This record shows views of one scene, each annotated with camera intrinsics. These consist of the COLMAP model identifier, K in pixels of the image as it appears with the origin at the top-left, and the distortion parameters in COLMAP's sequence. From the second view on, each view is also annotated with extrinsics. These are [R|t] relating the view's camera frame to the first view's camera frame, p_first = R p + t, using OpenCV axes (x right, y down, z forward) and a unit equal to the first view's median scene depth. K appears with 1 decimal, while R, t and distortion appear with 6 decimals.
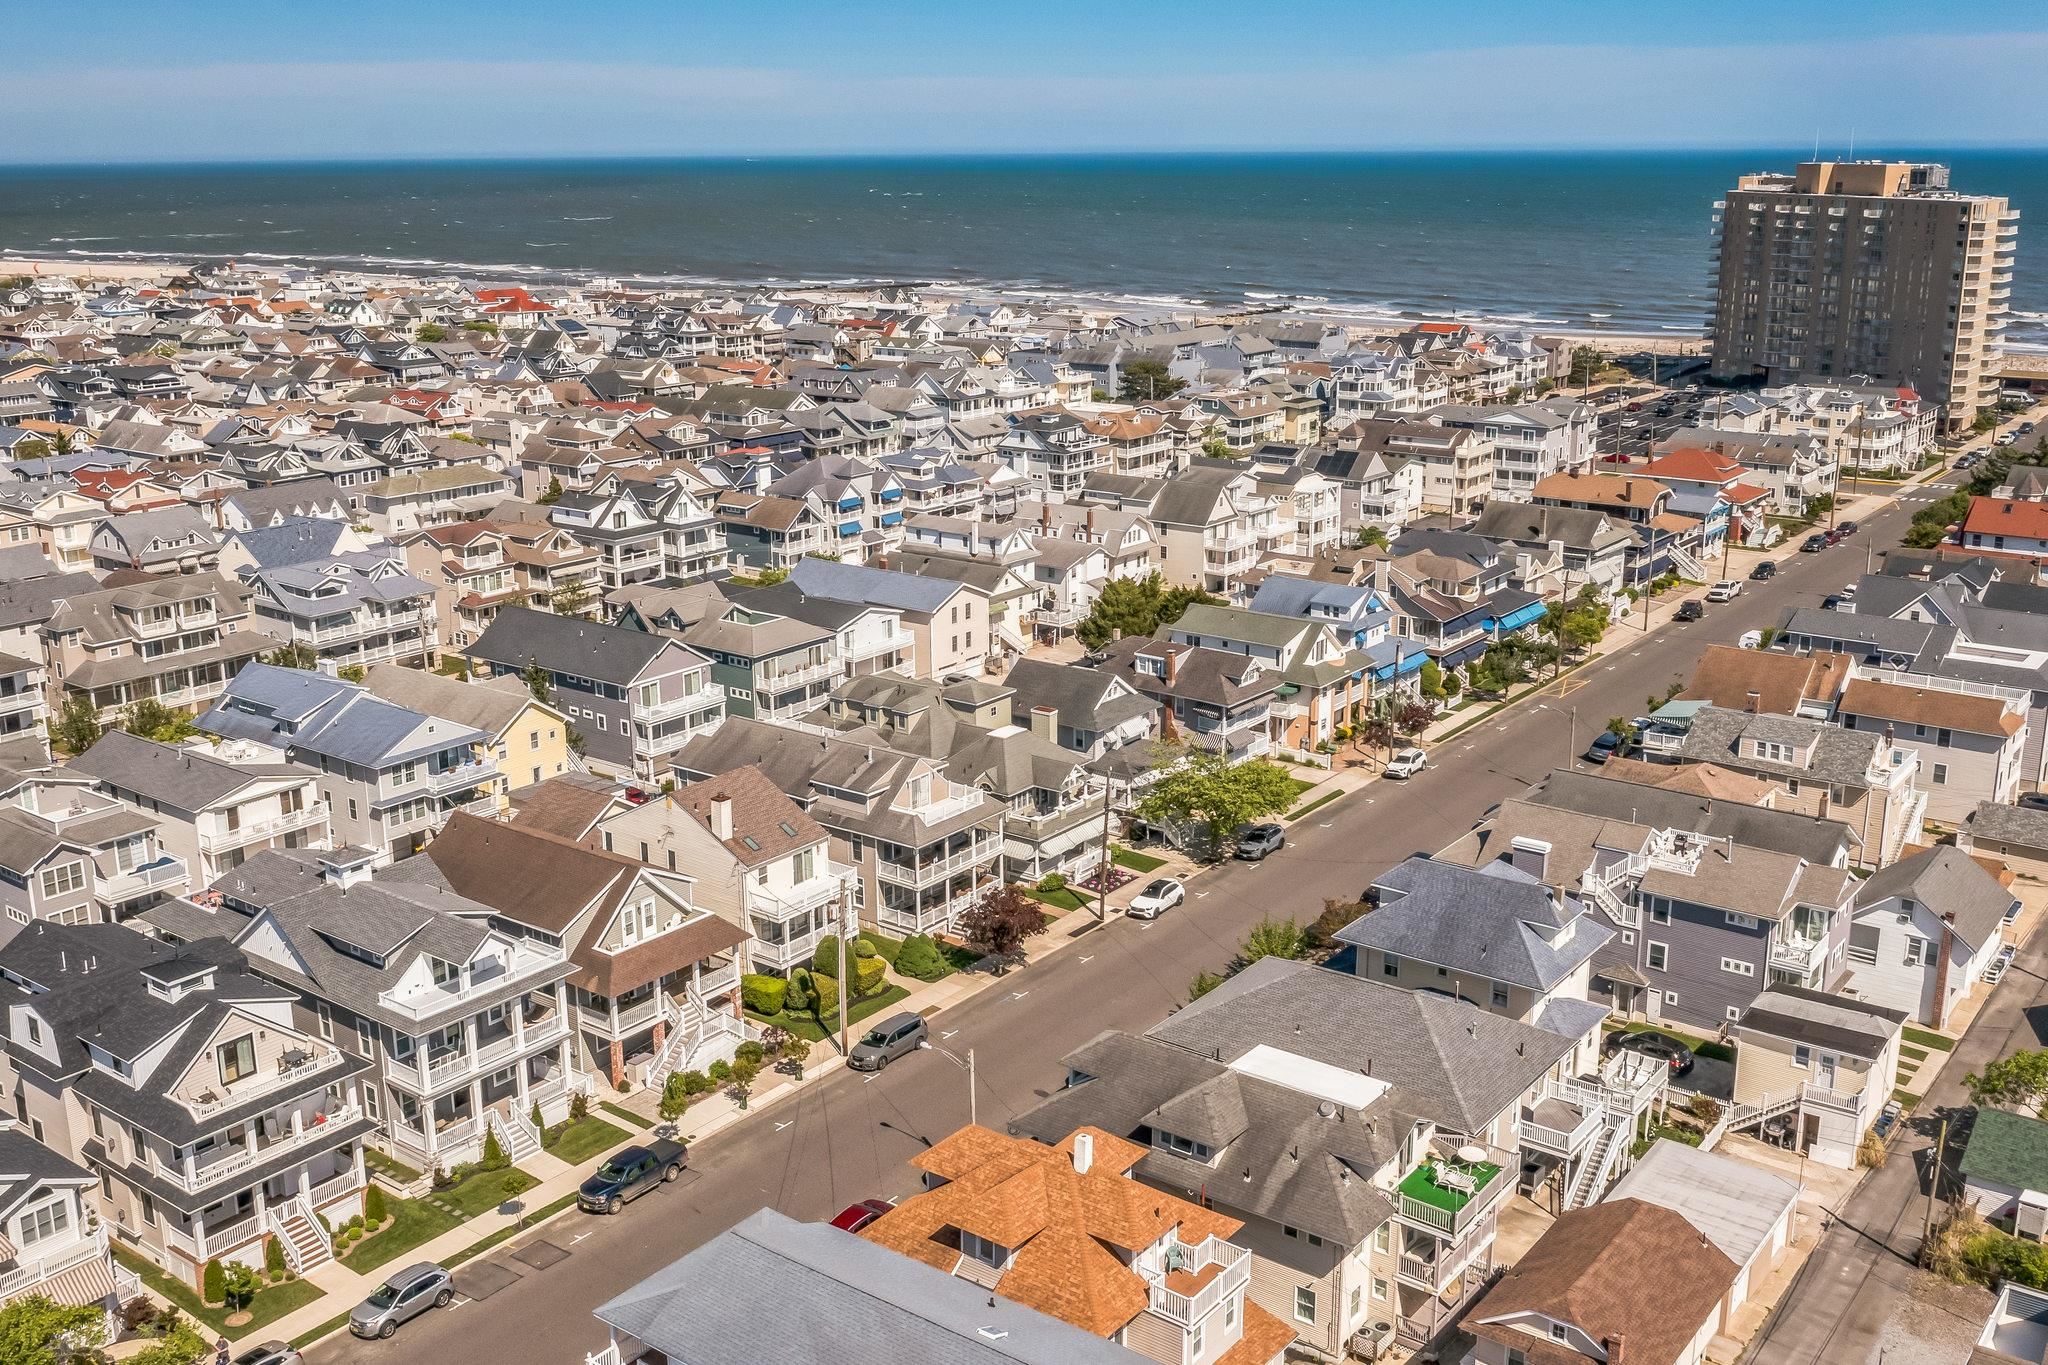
lens RADIAL K [[1952.0, 0, 1017.3], [0, 1952.0, 684.2], [0, 0, 1]] dist [-0.009196, 0.000000]
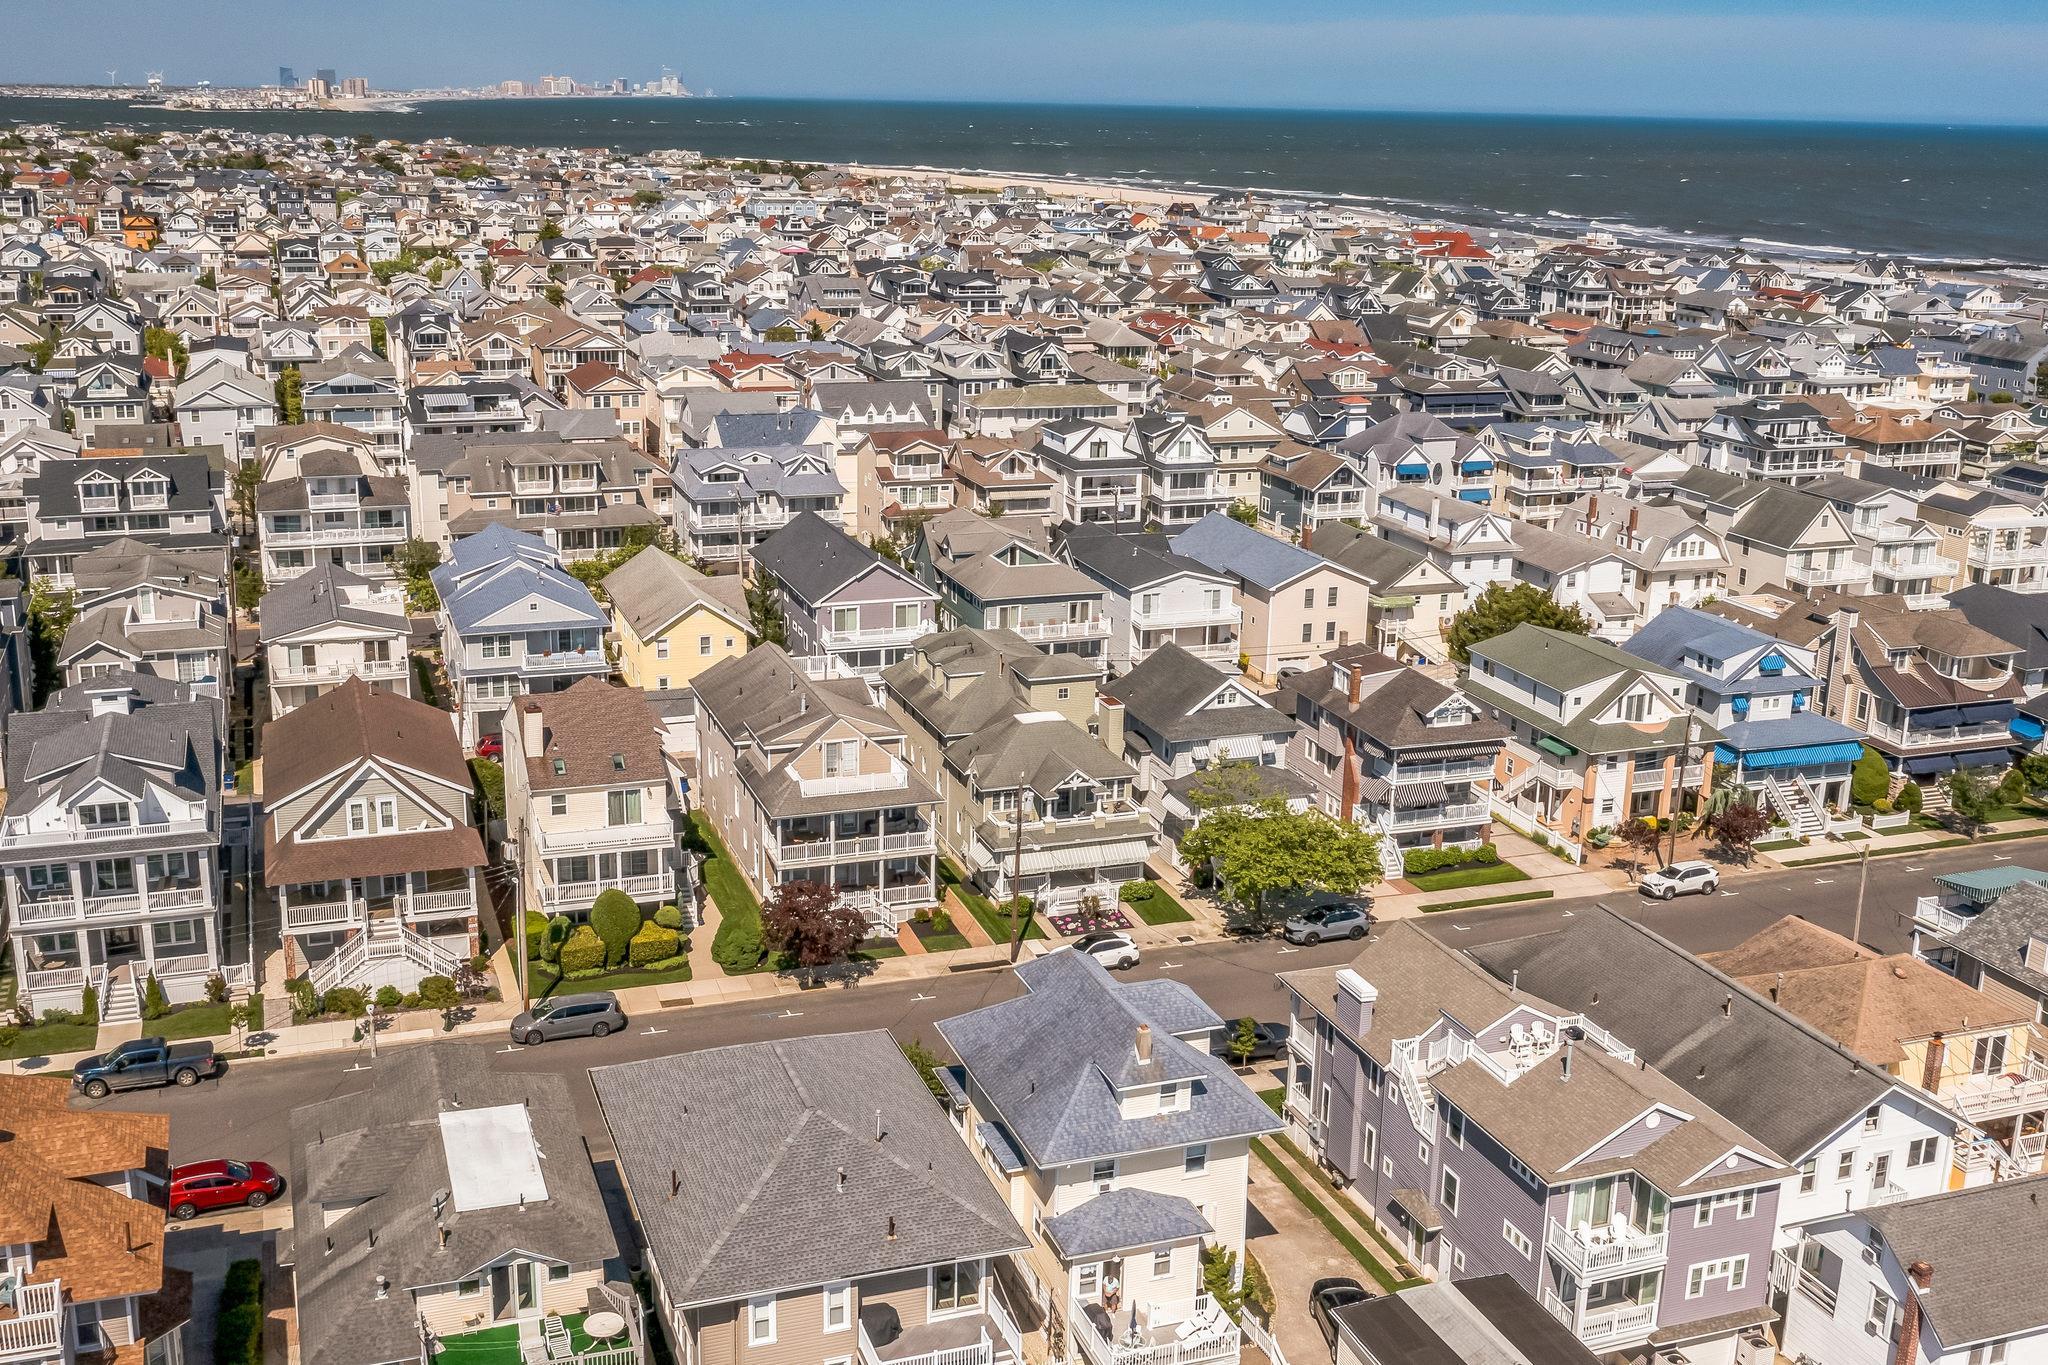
lens RADIAL K [[2062.0, 0, 1015.7], [0, 2062.0, 685.2], [0, 0, 1]] dist [-0.017373, 0.000000]
pose [[0.839180, 0.172561, -0.515751, 0.324574], [-0.169162, 0.984107, 0.054021, -0.025505], [0.516876, 0.041912, 0.855034, 0.194265]]
